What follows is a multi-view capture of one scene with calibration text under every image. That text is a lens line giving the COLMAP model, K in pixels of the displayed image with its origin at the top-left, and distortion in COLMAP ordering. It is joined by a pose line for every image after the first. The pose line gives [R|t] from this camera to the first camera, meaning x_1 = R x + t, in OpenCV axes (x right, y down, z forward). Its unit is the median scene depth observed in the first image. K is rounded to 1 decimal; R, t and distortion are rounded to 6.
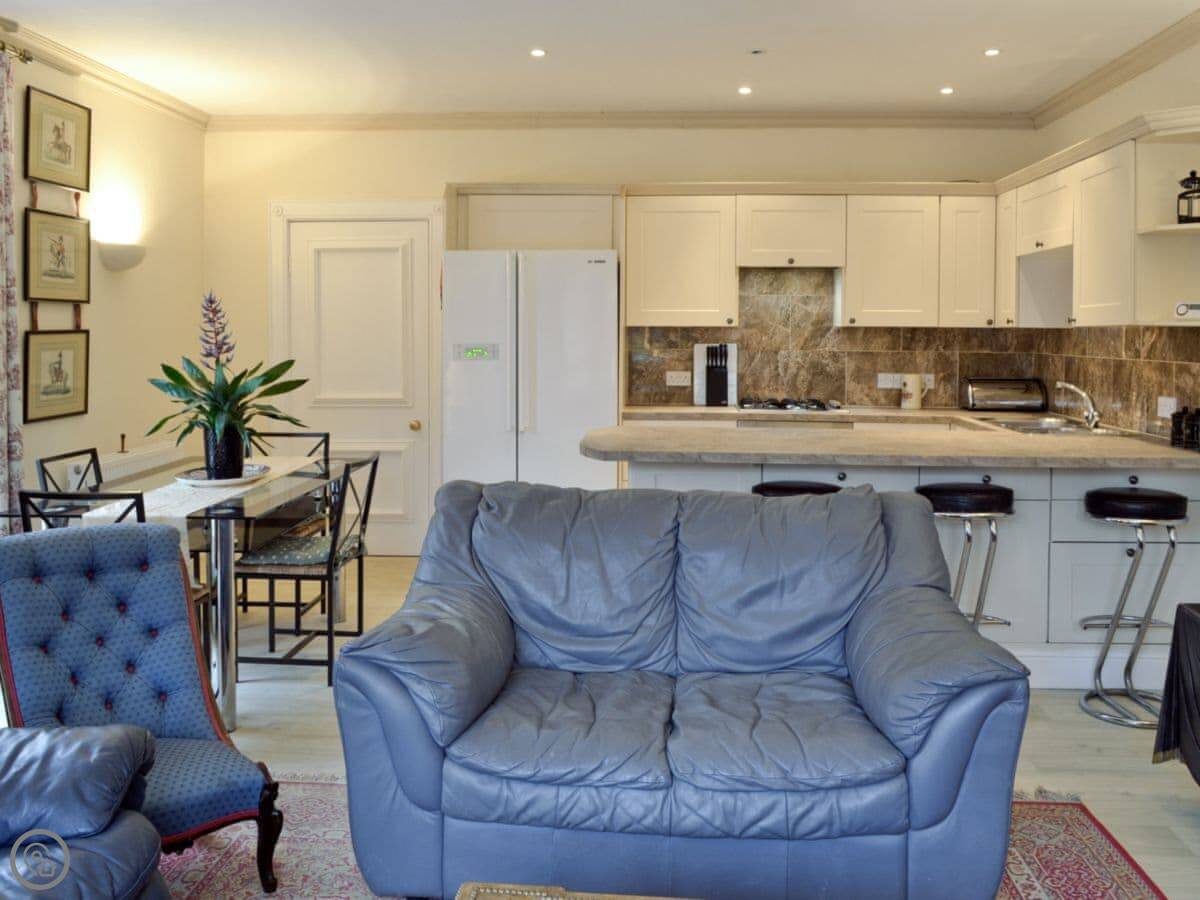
lens RADIAL K [[1098.7, 0, 622.3], [0, 1098.7, 344.4], [0, 0, 1]] dist [-0.011403, 0.000413]
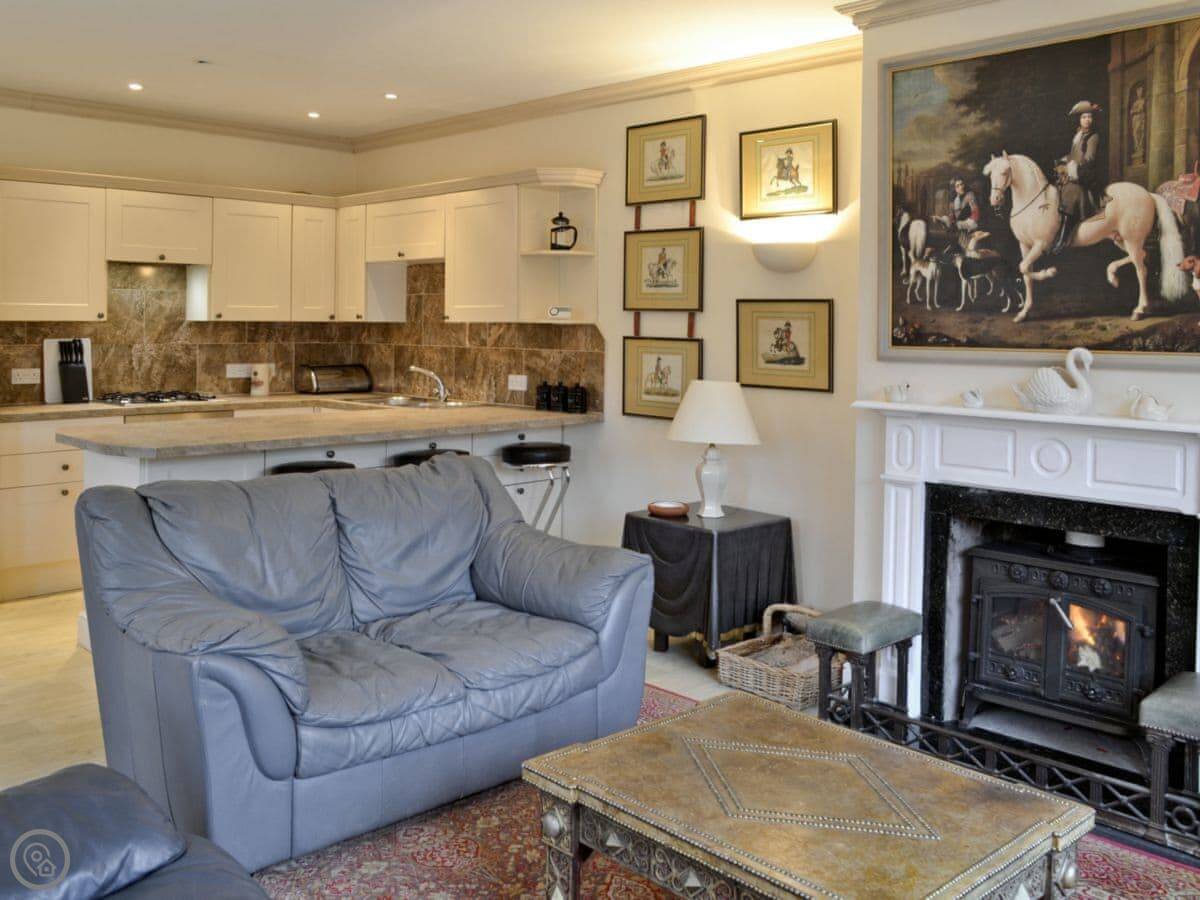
lens RADIAL K [[1087.4, 0, 581.5], [0, 1087.4, 333.8], [0, 0, 1]] dist [0.009497, -0.009920]
pose [[0.684599, -0.010374, 0.728846, -0.308788], [0.007704, 0.999946, 0.006997, -0.008237], [-0.728879, 0.000825, 0.684642, 0.018594]]
